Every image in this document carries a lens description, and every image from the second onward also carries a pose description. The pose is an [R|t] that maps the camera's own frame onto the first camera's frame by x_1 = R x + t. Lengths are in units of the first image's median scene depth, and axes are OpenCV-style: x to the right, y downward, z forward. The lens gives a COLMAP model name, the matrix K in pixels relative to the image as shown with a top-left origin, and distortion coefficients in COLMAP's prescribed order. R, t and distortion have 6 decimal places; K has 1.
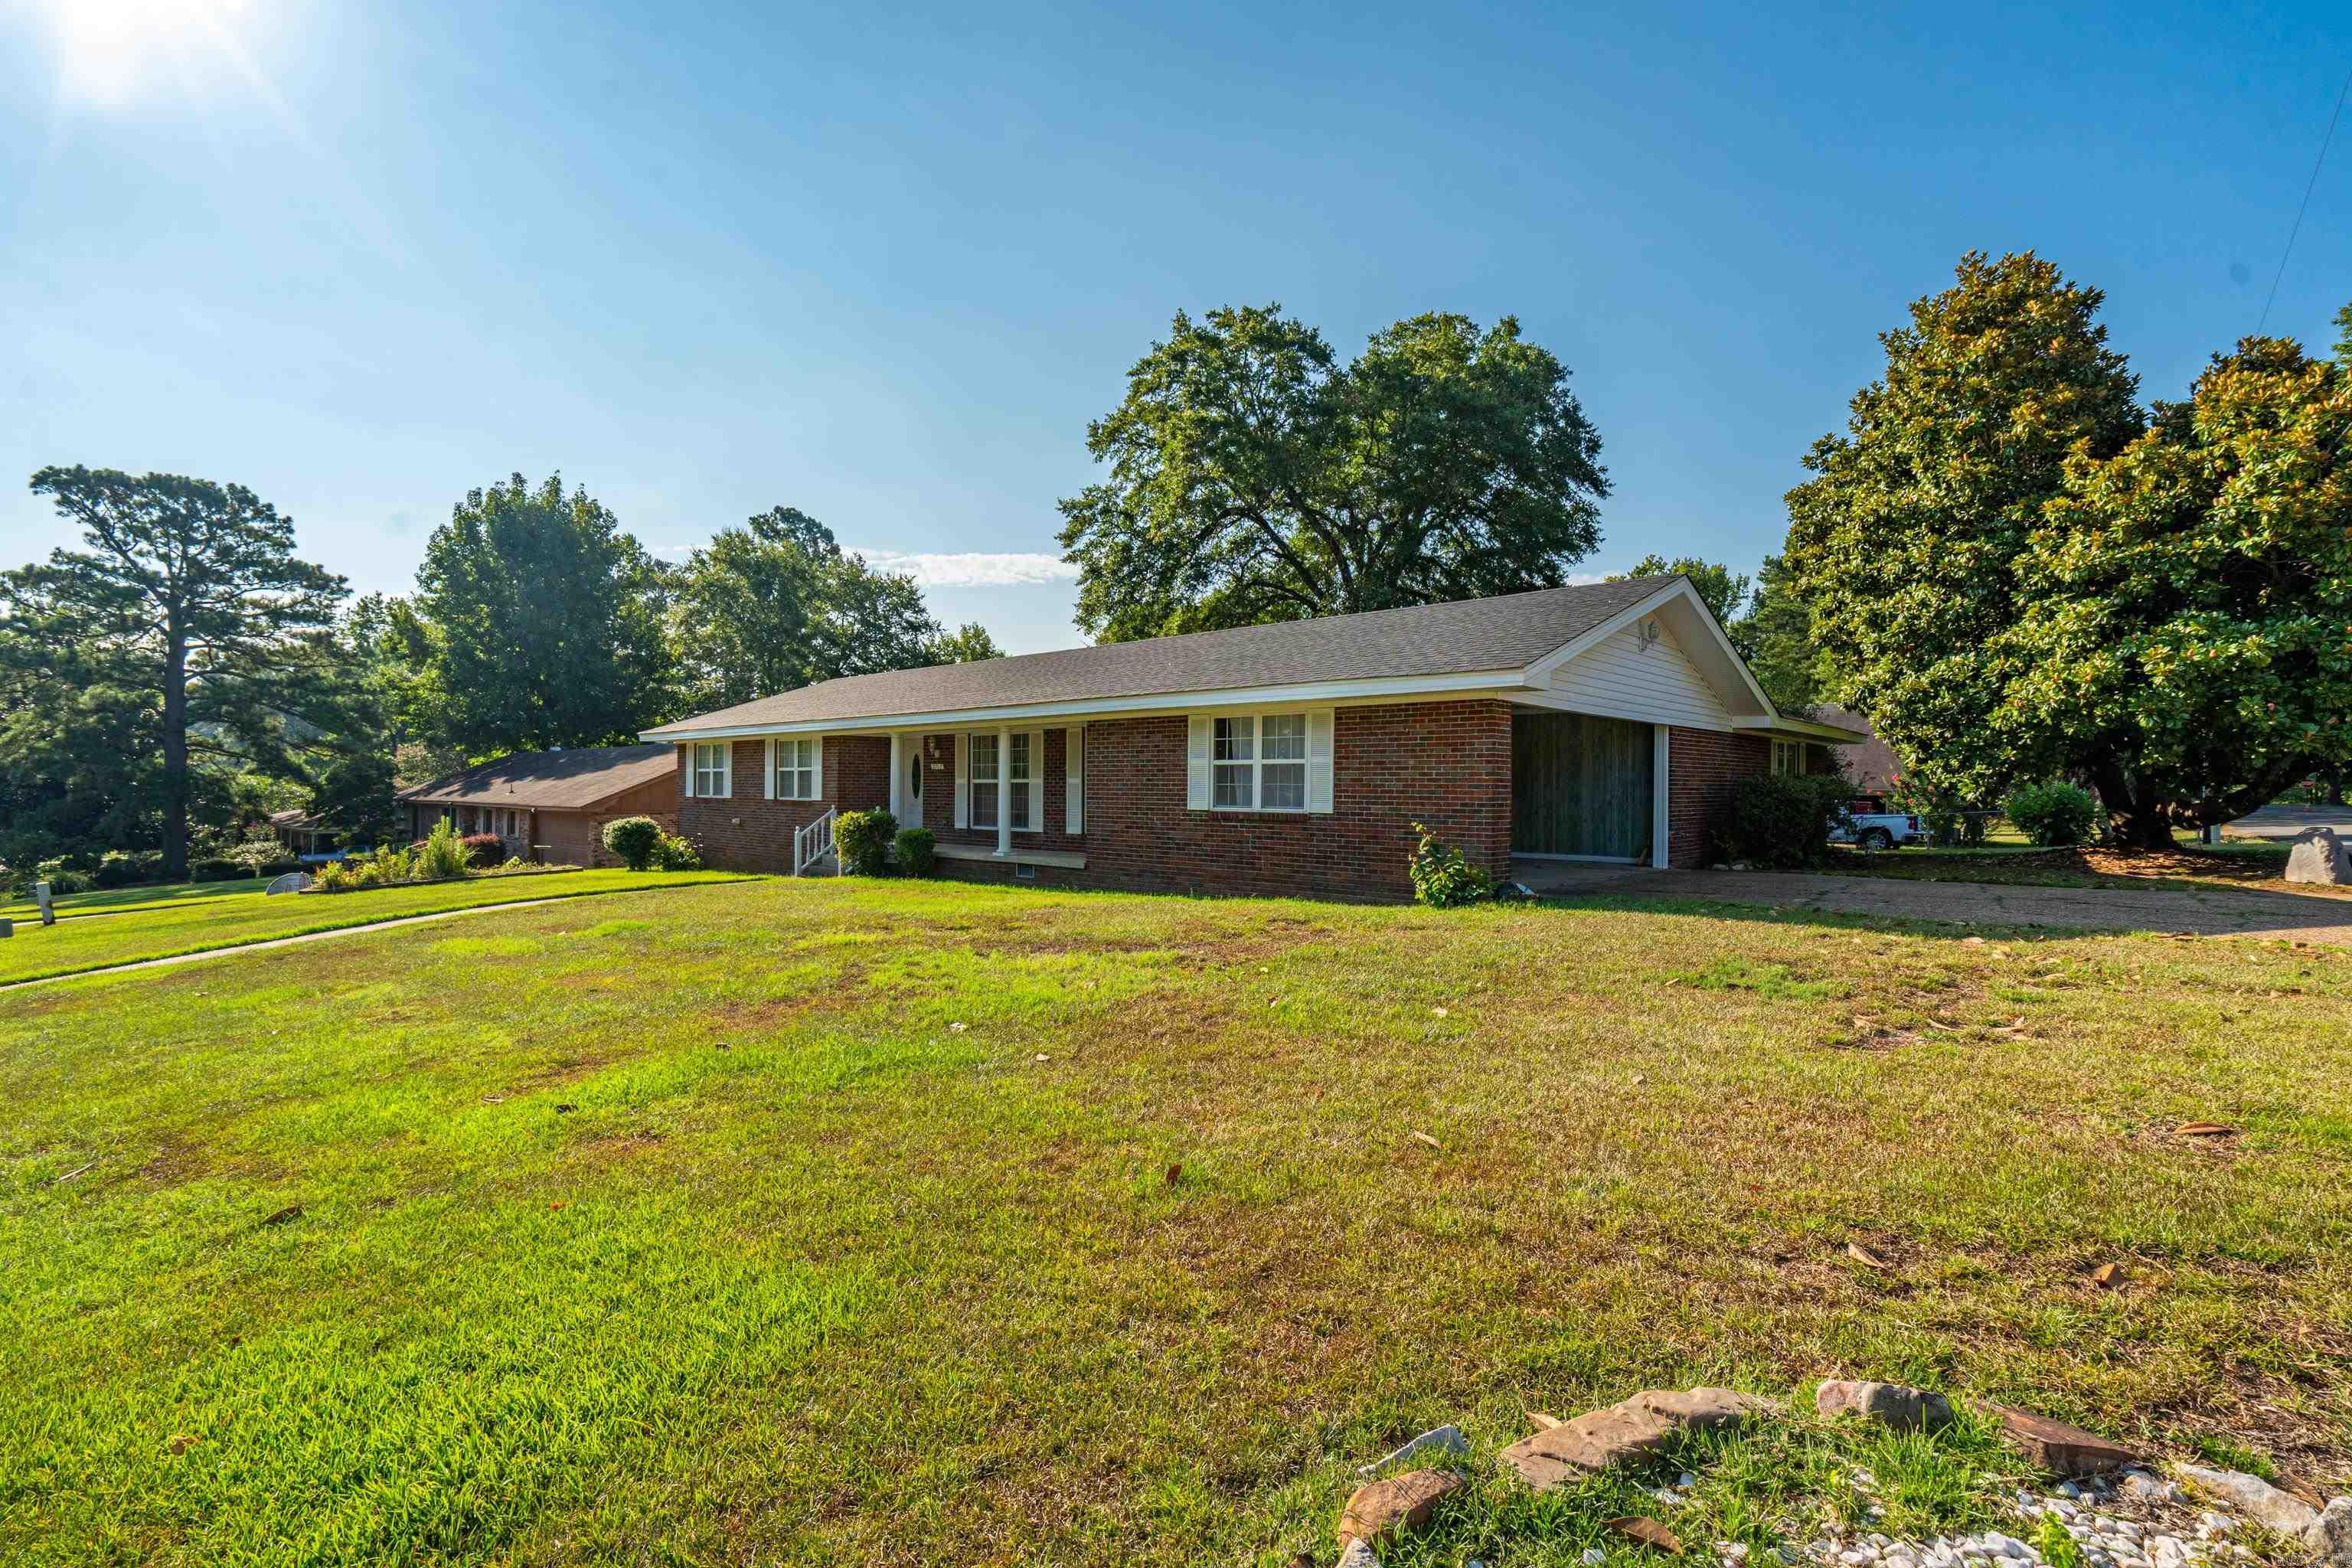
lens RADIAL K [[1080.6, 0, 1186.0], [0, 1080.6, 783.3], [0, 0, 1]] dist [-0.000145, 0.000008]
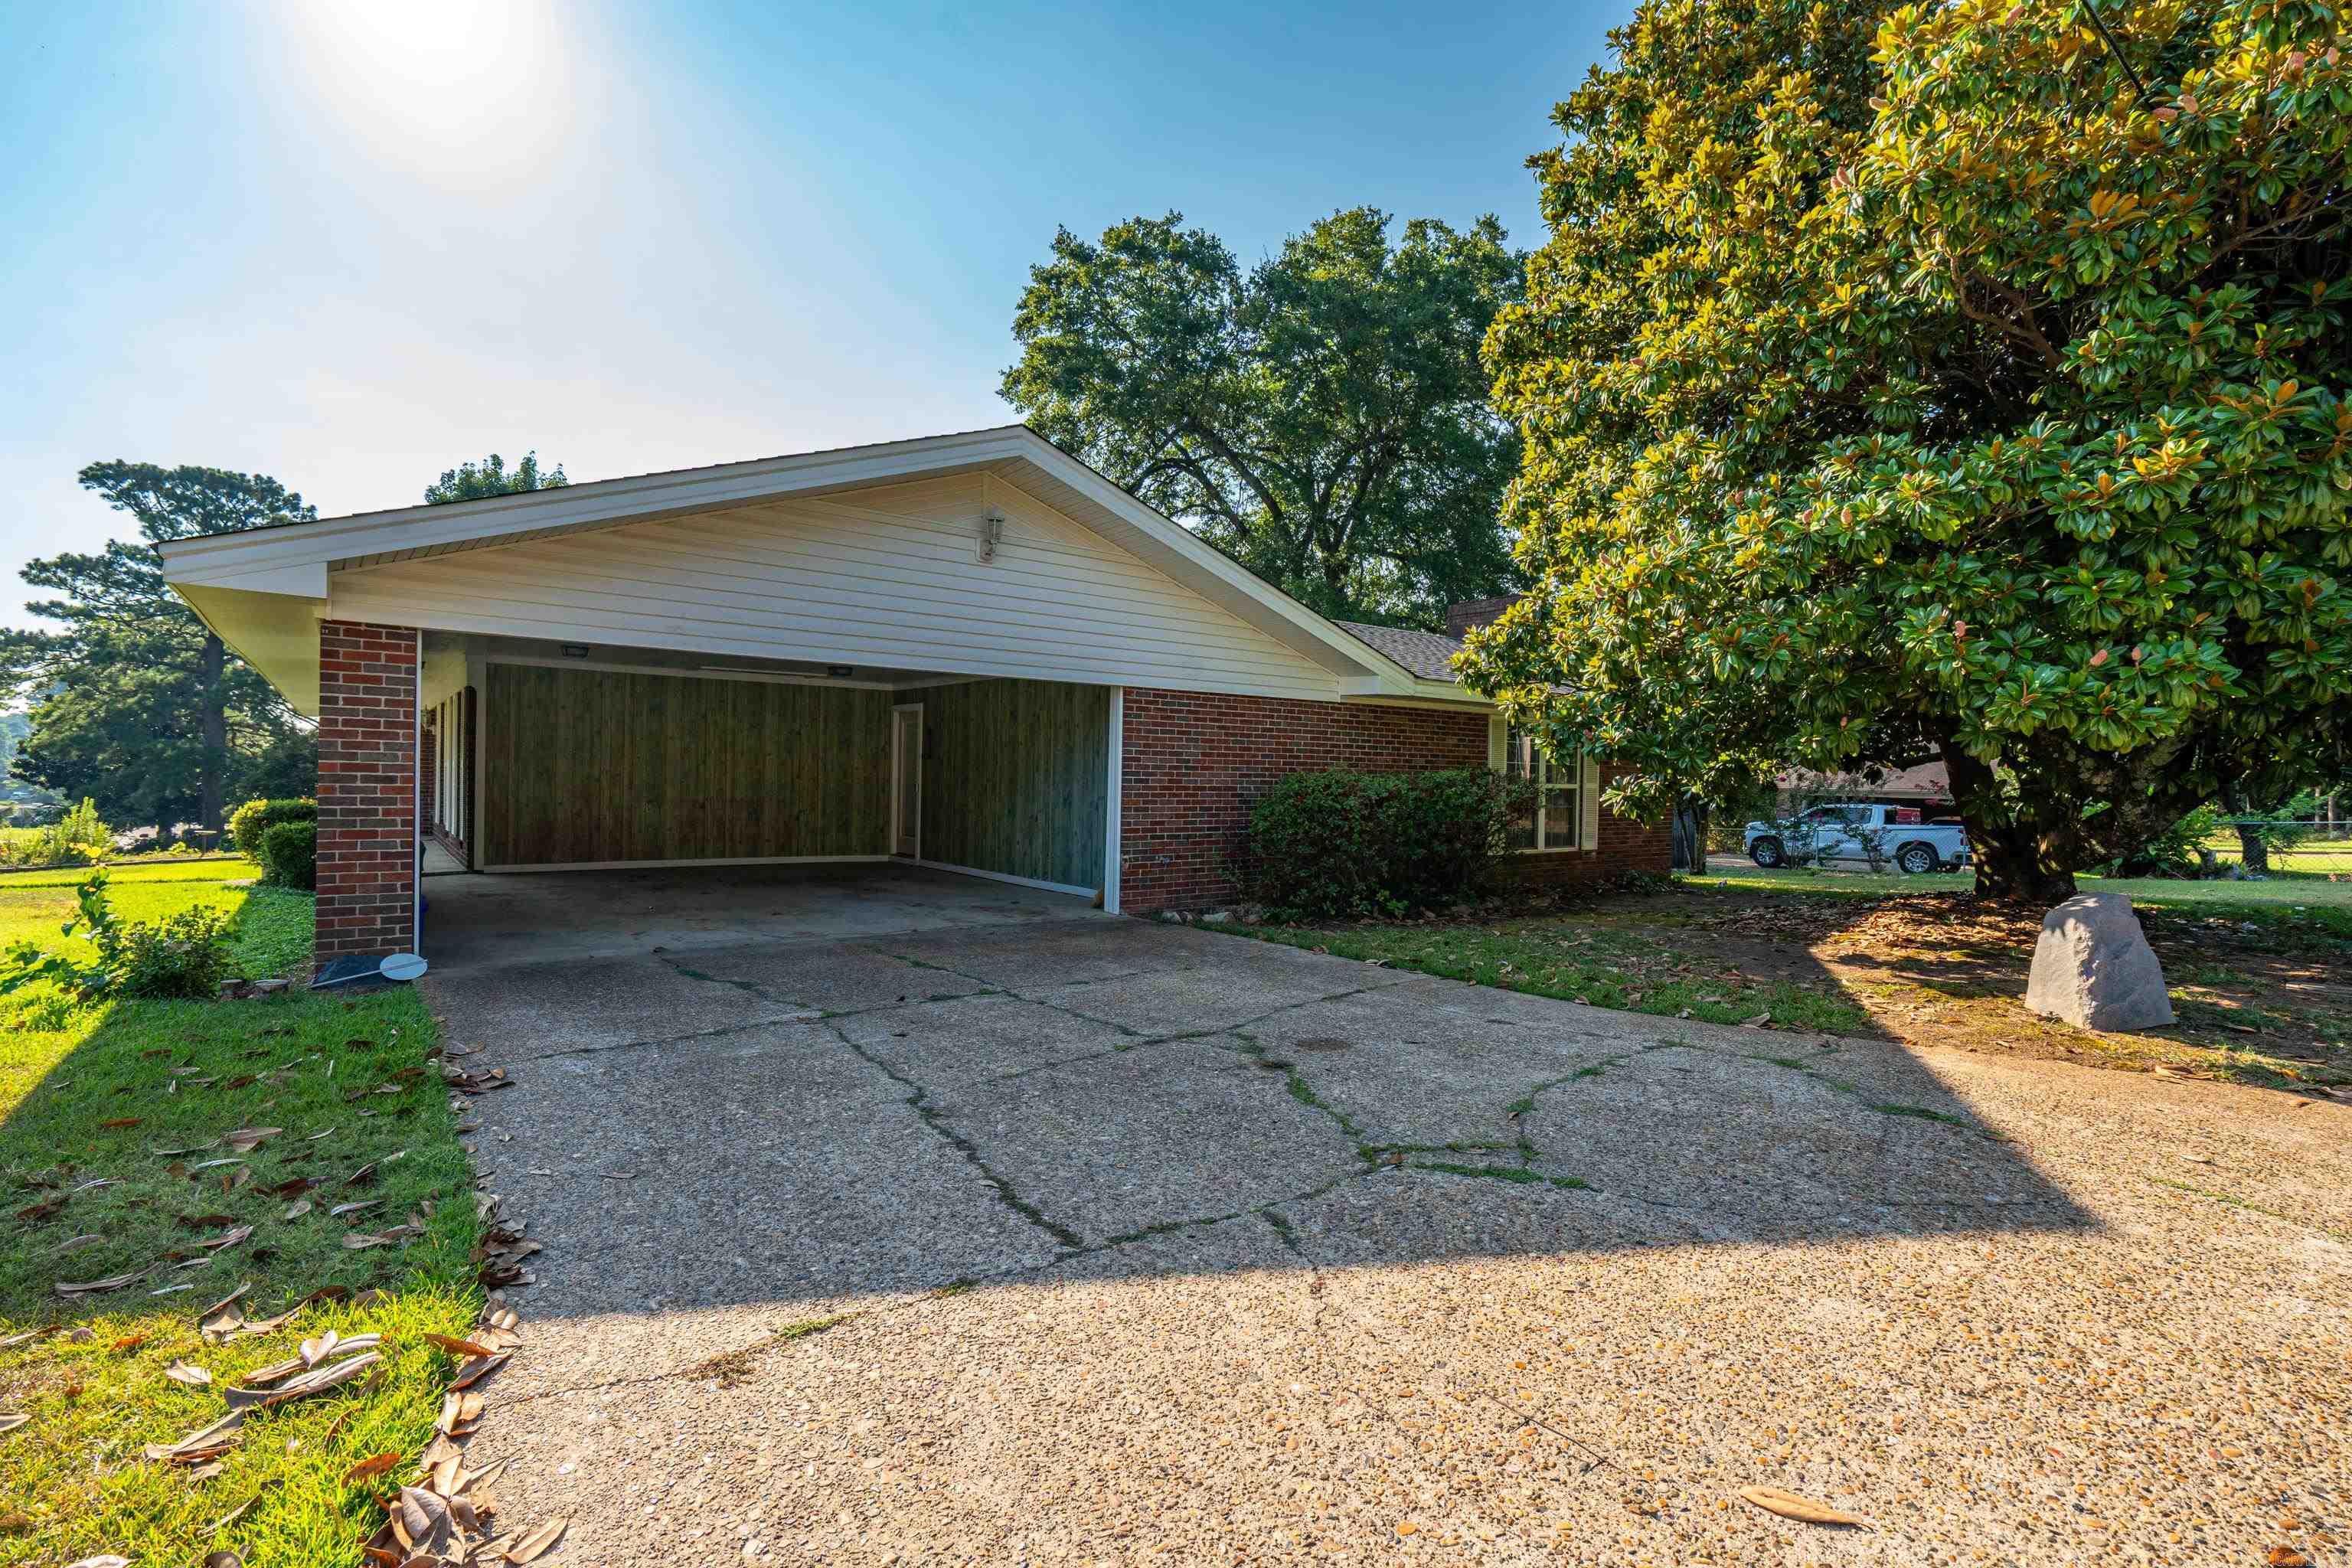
lens RADIAL K [[1080.6, 0, 1170.9], [0, 1080.6, 794.2], [0, 0, 1]] dist [-0.000145, 0.000008]
pose [[0.986455, 0.016261, -0.163224, 0.225853], [-0.013029, 0.999698, 0.020855, -0.001972], [0.163514, -0.018446, 0.986369, 0.149012]]
